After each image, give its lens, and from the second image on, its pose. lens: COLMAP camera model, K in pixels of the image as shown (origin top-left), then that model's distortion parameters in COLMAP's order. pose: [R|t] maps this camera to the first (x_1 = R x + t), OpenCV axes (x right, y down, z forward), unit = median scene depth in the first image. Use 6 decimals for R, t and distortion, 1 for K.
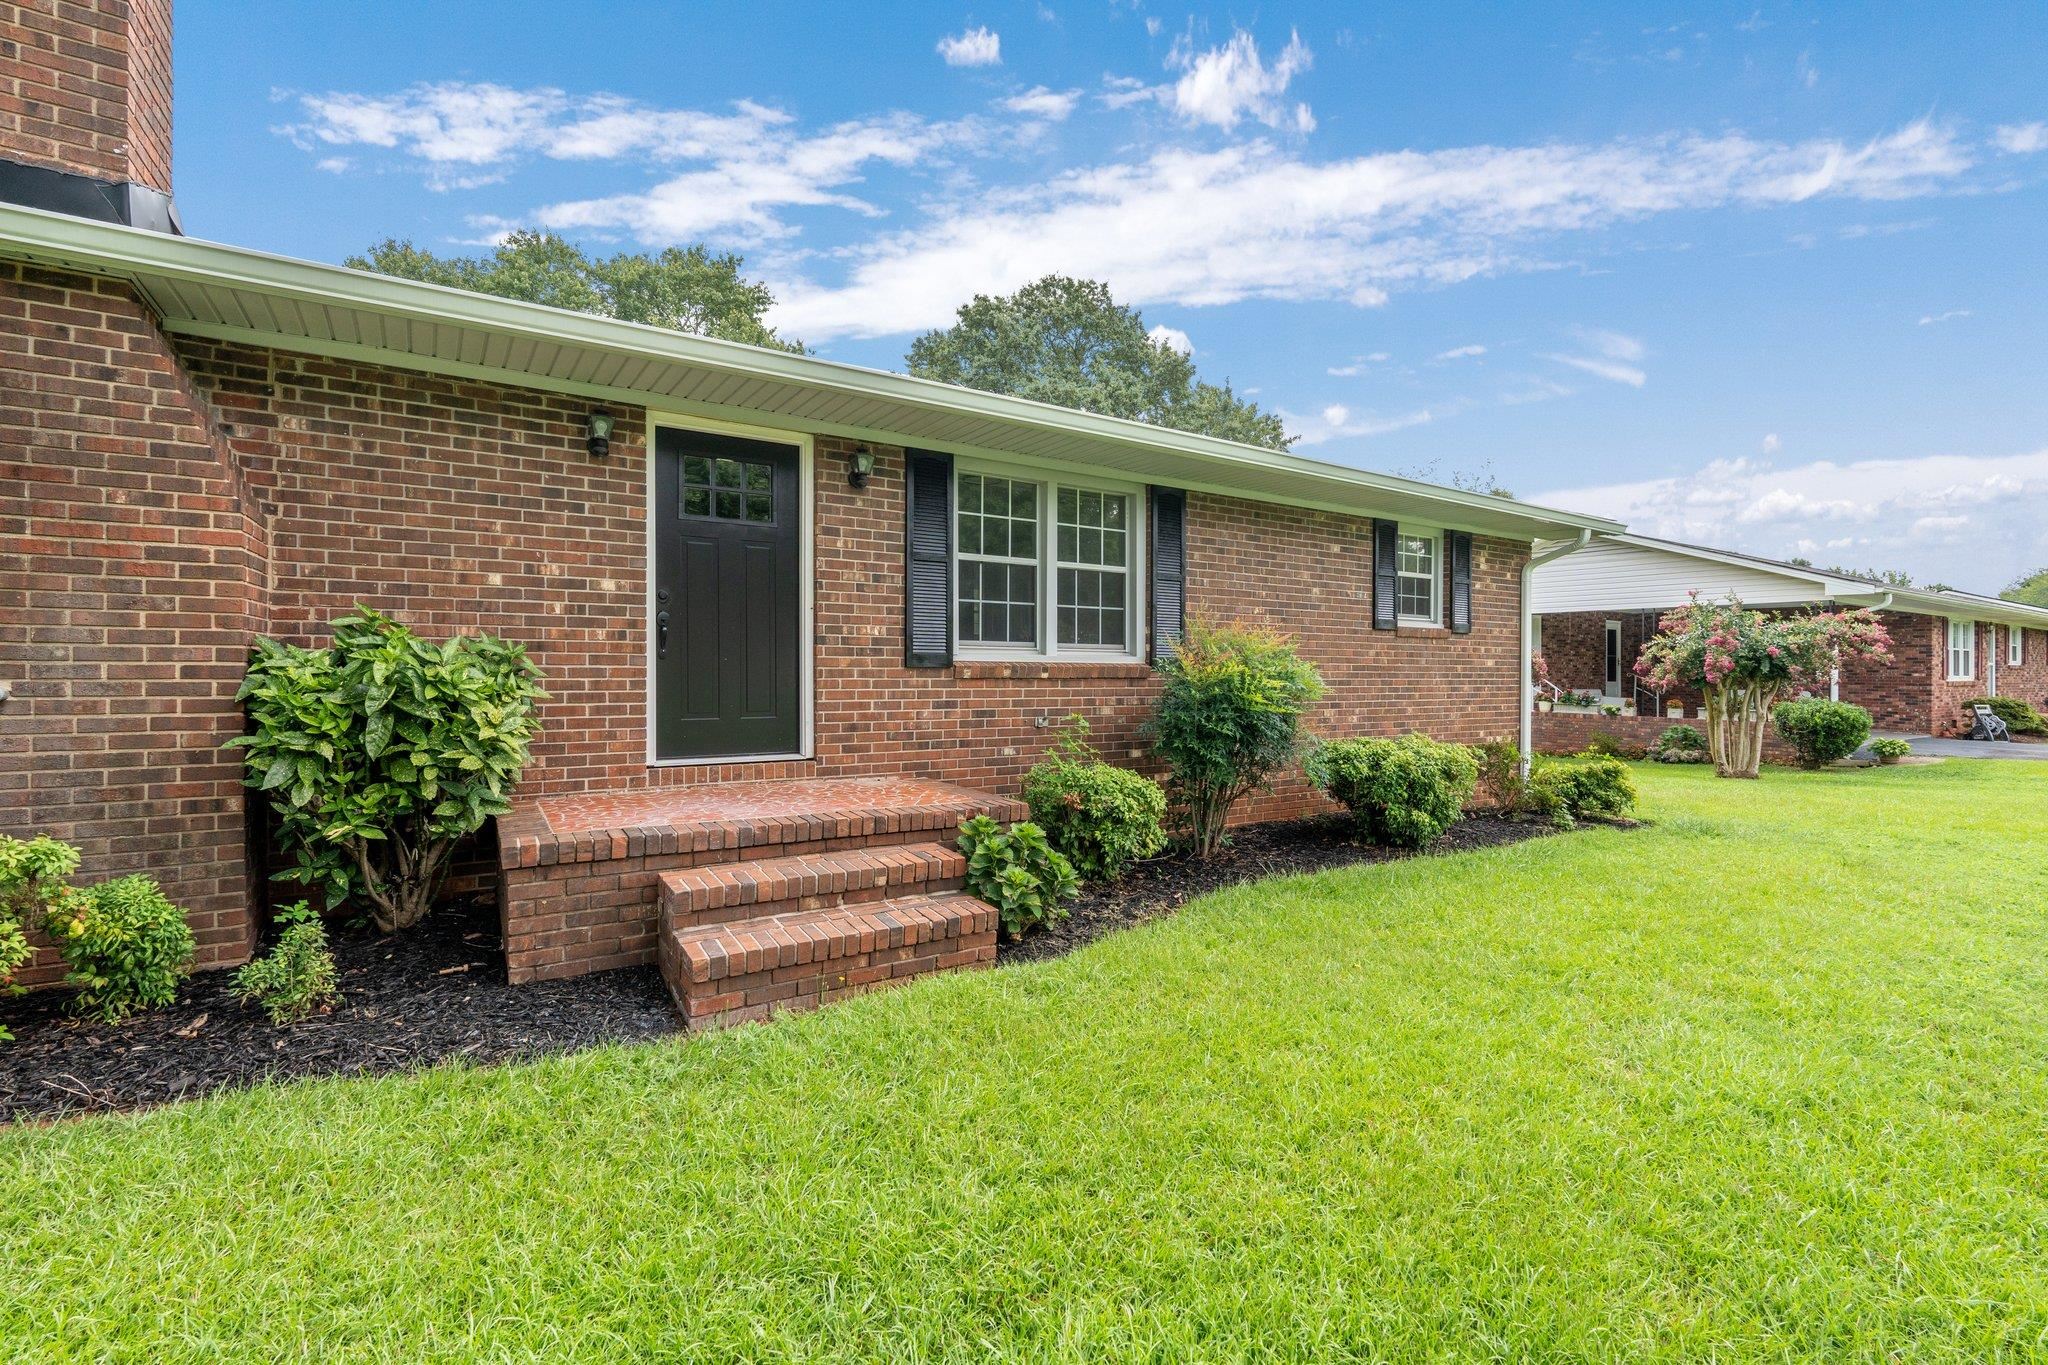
lens RADIAL K [[890.1, 0, 1032.4], [0, 890.1, 682.5], [0, 0, 1]] dist [-0.005452, -0.000395]
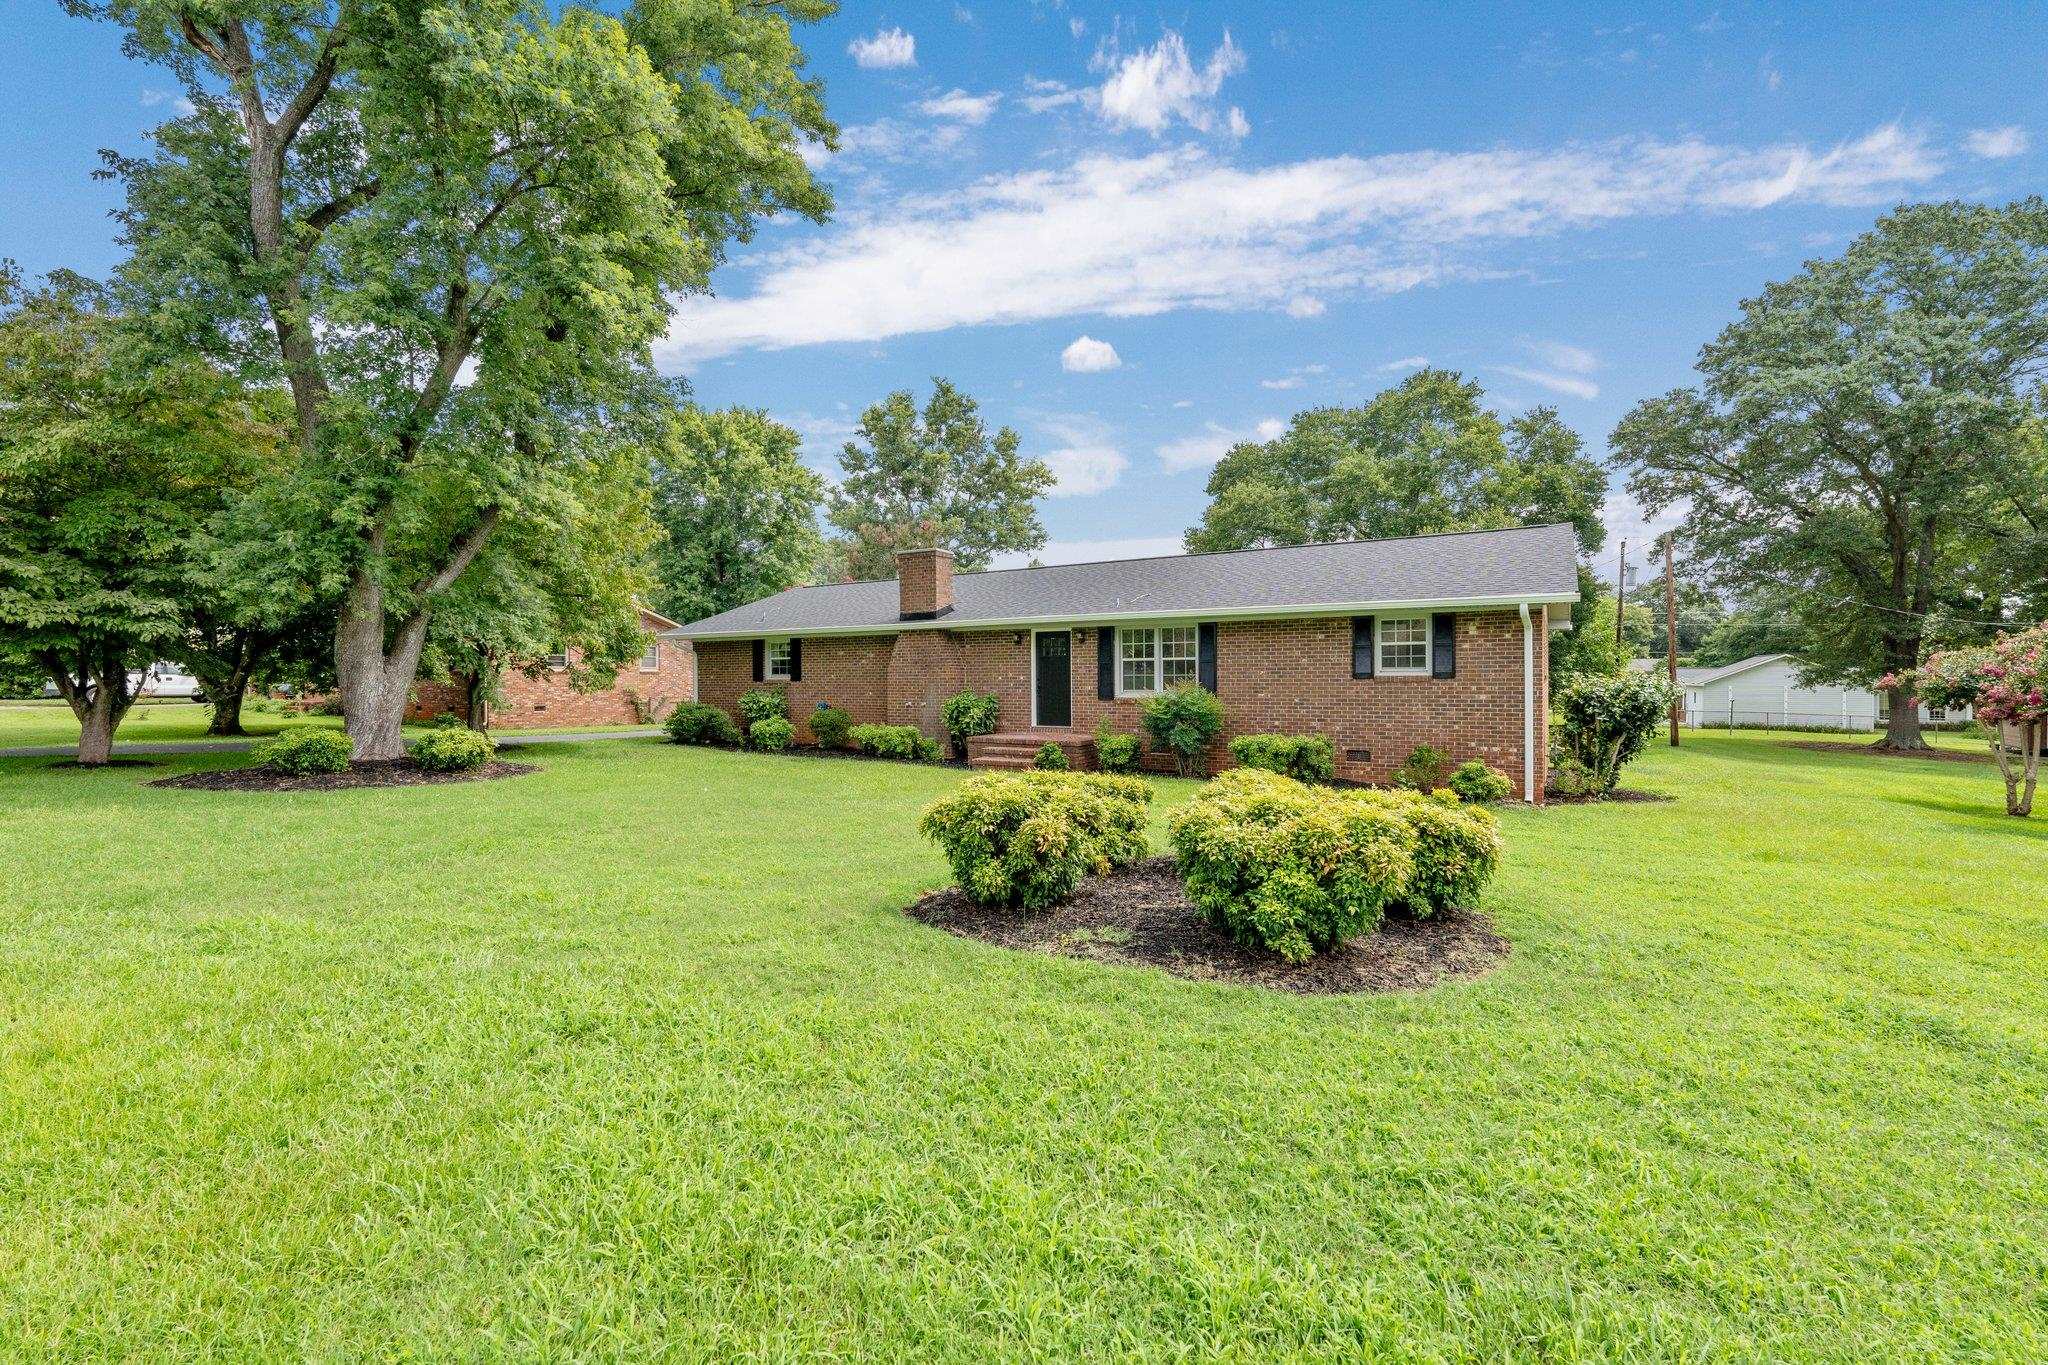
lens RADIAL K [[890.1, 0, 1020.8], [0, 890.1, 683.4], [0, 0, 1]] dist [-0.005452, -0.000395]
pose [[0.432060, -0.003884, -0.901836, 2.182022], [-0.003237, 0.999978, -0.005858, -0.047343], [0.901839, 0.005450, 0.432038, -0.480098]]
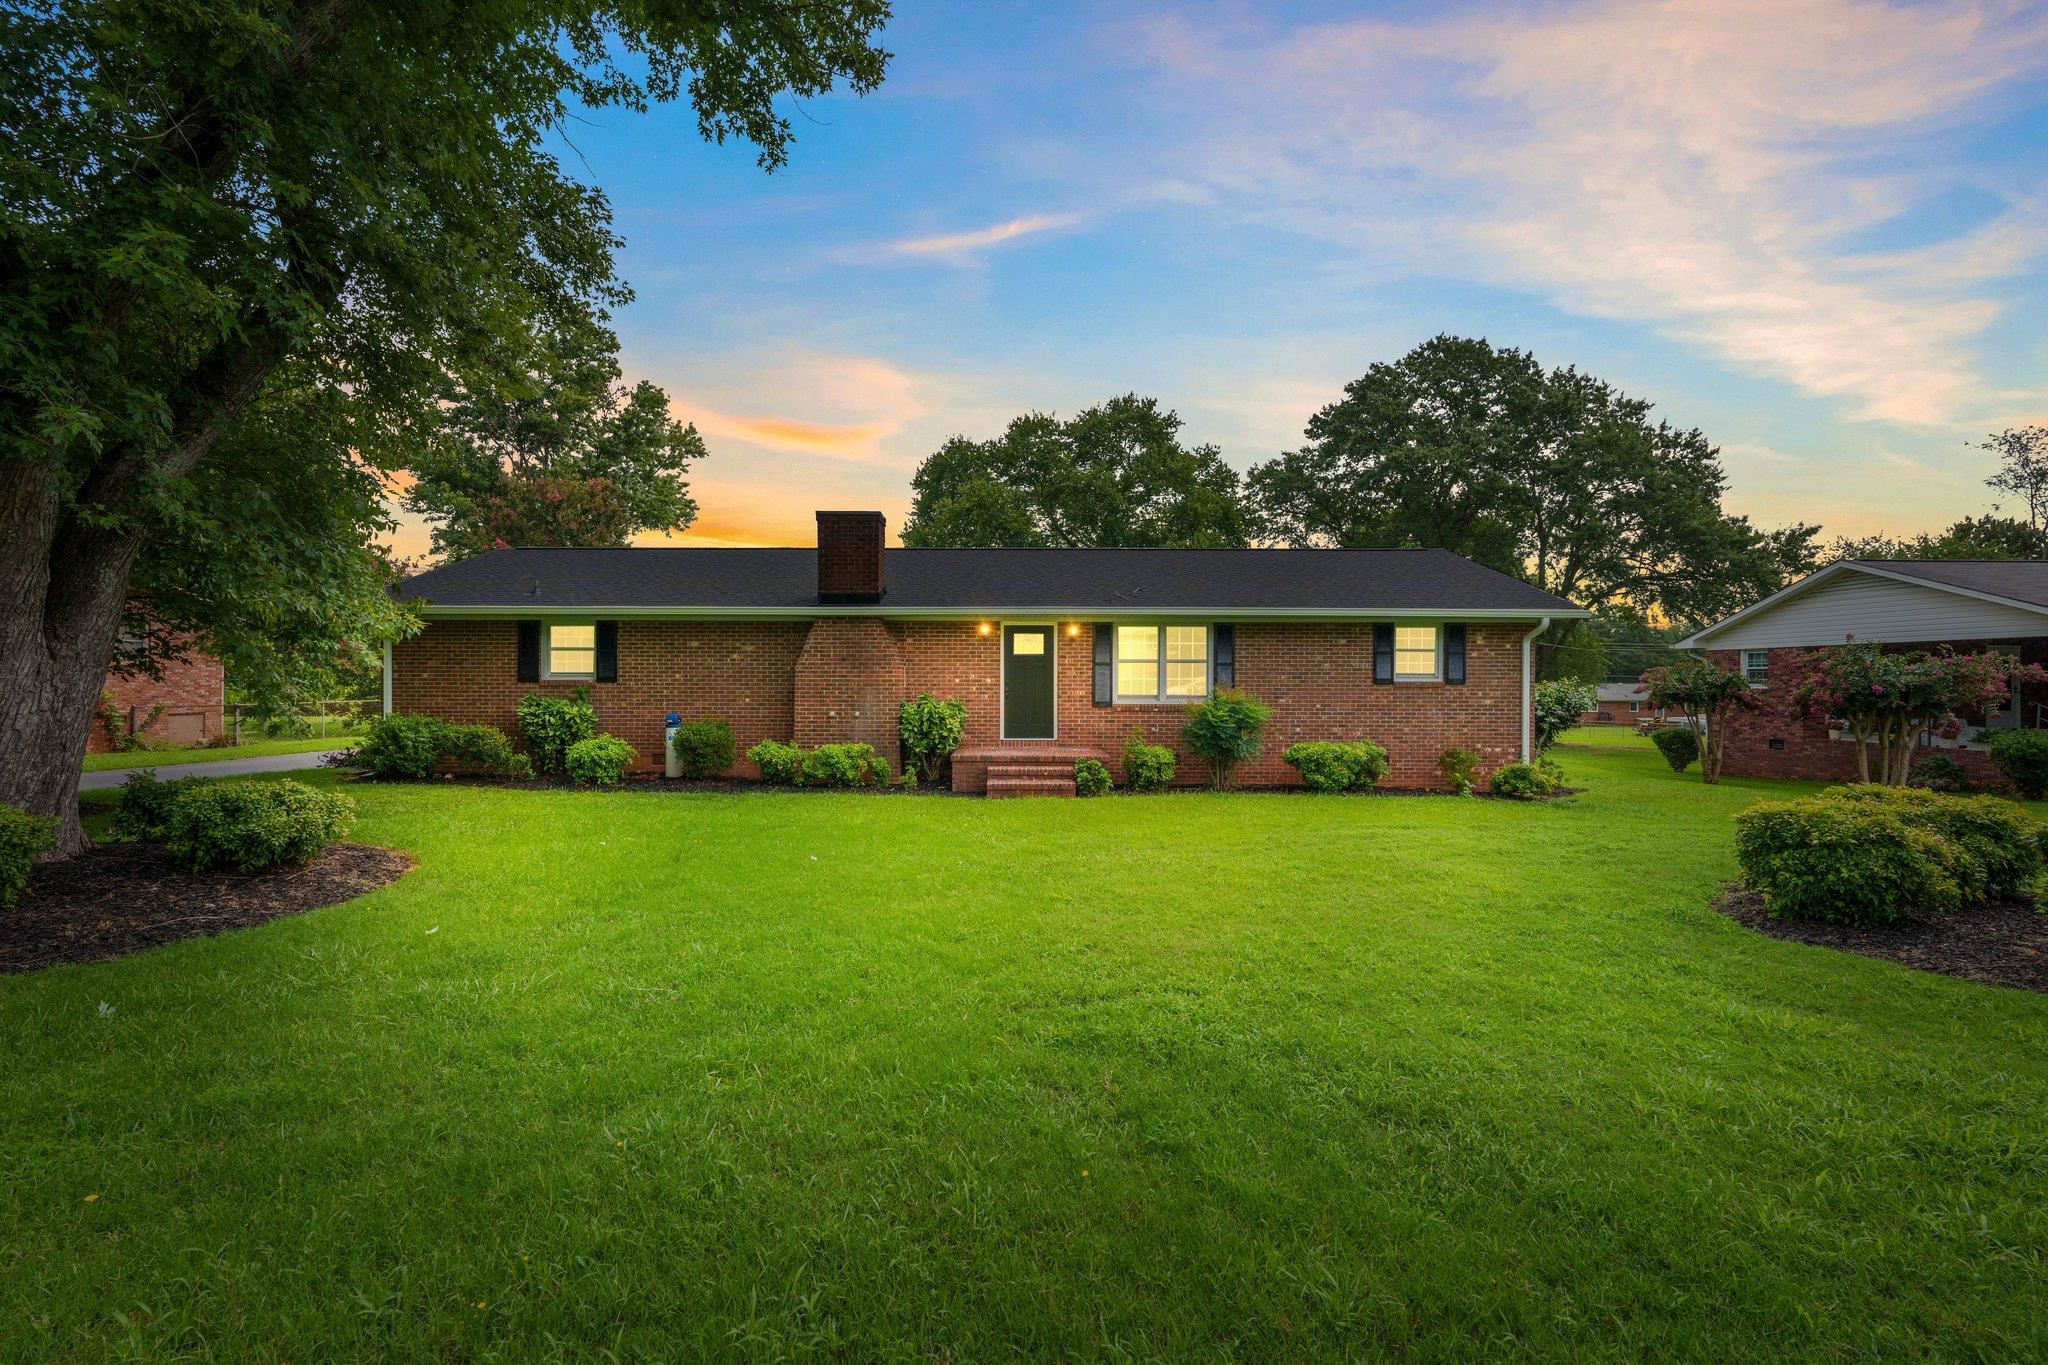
lens RADIAL K [[890.1, 0, 1022.9], [0, 890.1, 684.1], [0, 0, 1]] dist [-0.005452, -0.000395]
pose [[0.845793, -0.002598, -0.533505, 0.950621], [-0.003706, 0.999935, -0.010745, -0.047615], [0.533498, 0.011066, 0.845729, -1.159368]]
